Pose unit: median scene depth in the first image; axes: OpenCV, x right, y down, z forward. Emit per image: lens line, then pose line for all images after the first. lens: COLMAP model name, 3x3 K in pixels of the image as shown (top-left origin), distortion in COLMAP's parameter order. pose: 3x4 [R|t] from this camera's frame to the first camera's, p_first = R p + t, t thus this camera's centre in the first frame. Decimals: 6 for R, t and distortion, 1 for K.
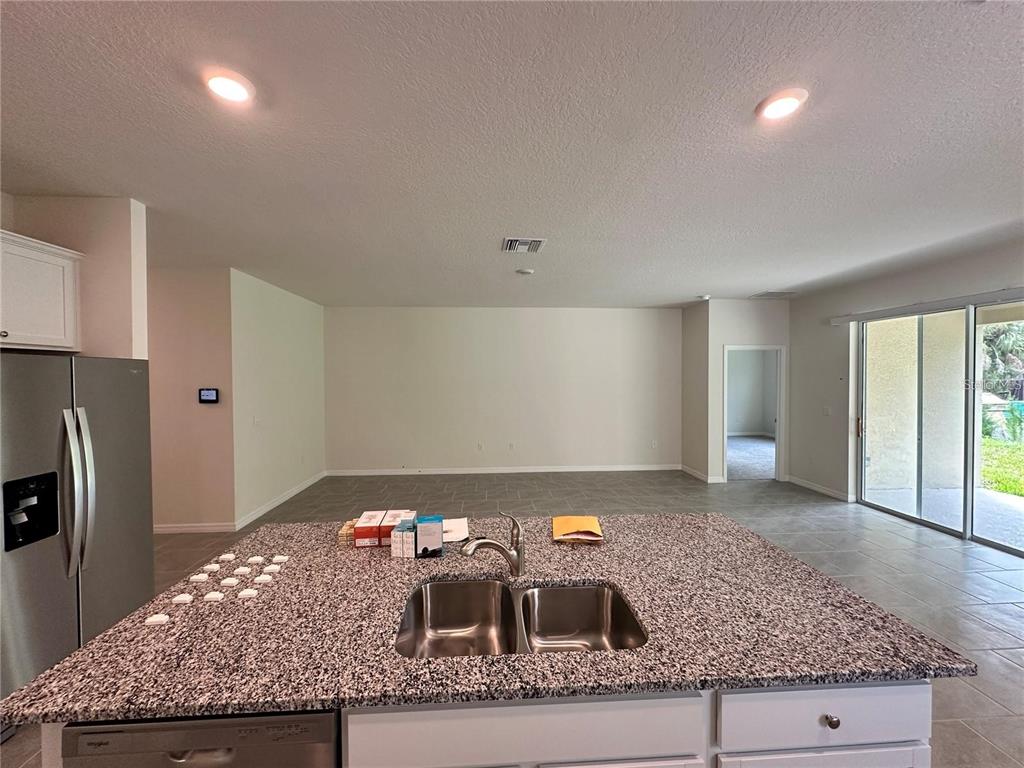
lens RADIAL K [[409.1, 0, 510.4], [0, 409.1, 383.6], [0, 0, 1]] dist [0.001439, 0.000185]
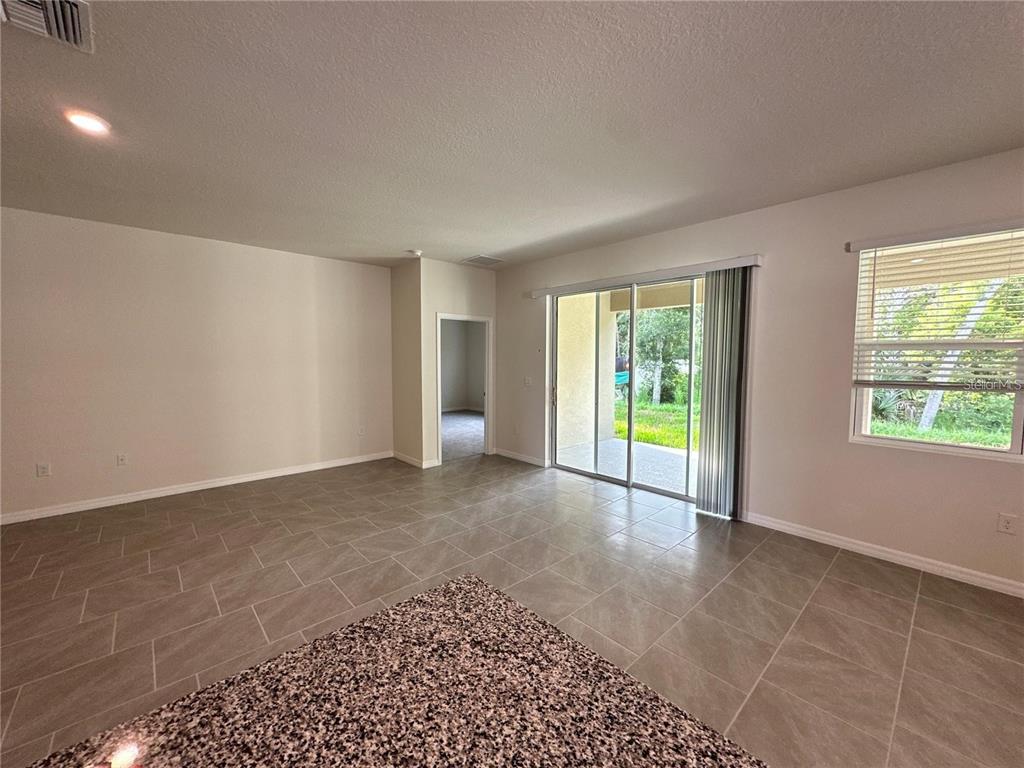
lens RADIAL K [[409.1, 0, 510.4], [0, 409.1, 383.6], [0, 0, 1]] dist [0.001439, 0.000185]
pose [[0.777466, -0.035499, 0.627922, 0.098377], [0.007121, 0.998839, 0.047651, 0.022421], [-0.628884, -0.032576, 0.776816, 0.240497]]
